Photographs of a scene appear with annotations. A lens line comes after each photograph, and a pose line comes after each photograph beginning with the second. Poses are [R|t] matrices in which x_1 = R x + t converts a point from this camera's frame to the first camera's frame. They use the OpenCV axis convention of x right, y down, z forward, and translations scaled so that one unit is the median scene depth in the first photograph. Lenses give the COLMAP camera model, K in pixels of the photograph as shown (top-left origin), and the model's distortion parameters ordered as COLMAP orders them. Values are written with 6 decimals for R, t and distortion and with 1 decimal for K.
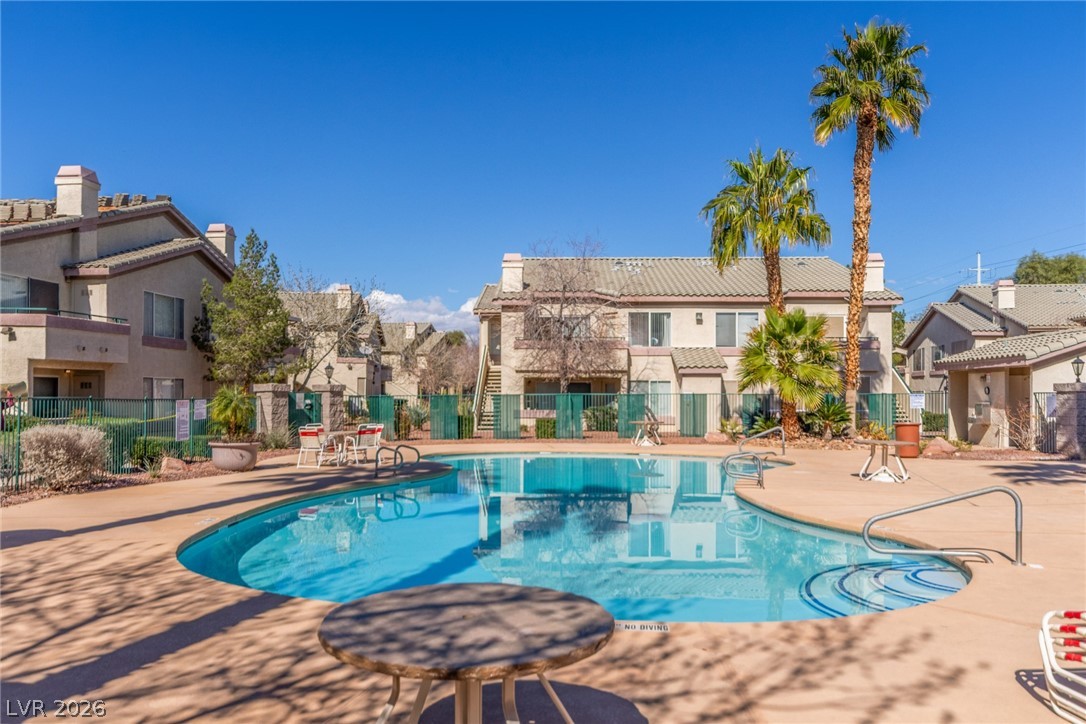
lens RADIAL K [[817.4, 0, 543.0], [0, 817.4, 362.0], [0, 0, 1]] dist [-0.004148, -0.001132]
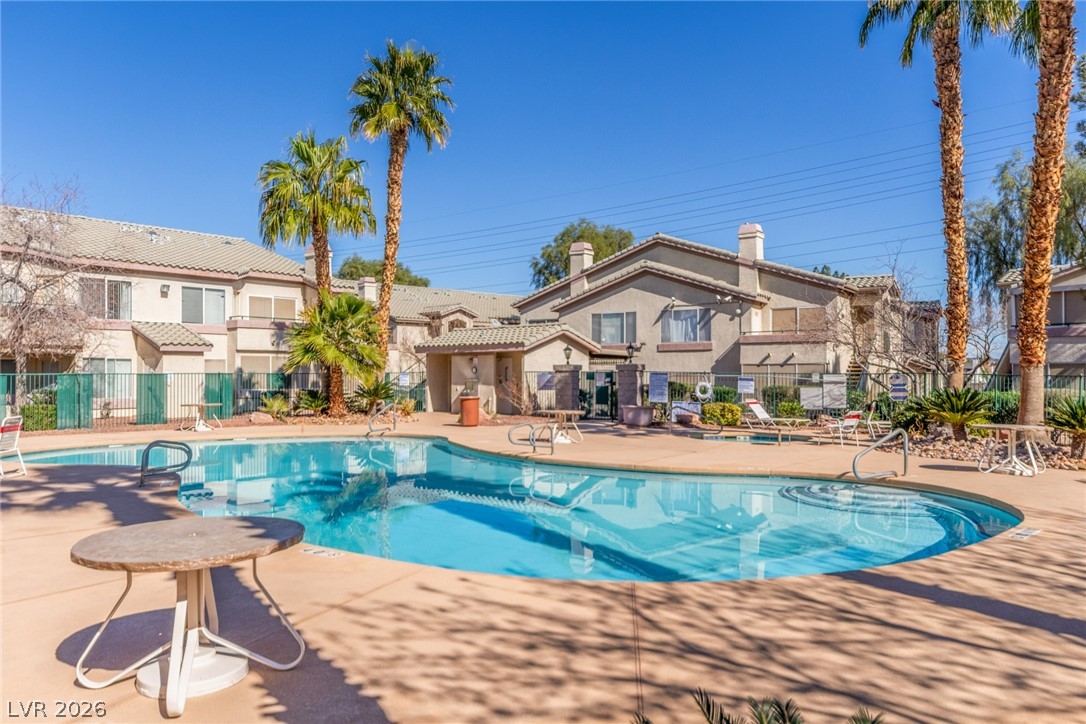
lens RADIAL K [[787.3, 0, 542.6], [0, 787.3, 340.4], [0, 0, 1]] dist [-0.000728, 0.001188]
pose [[0.631983, 0.031146, 0.774356, -0.310125], [-0.028231, 0.999454, -0.017160, 0.007246], [-0.774468, -0.011016, 0.632517, 0.162412]]
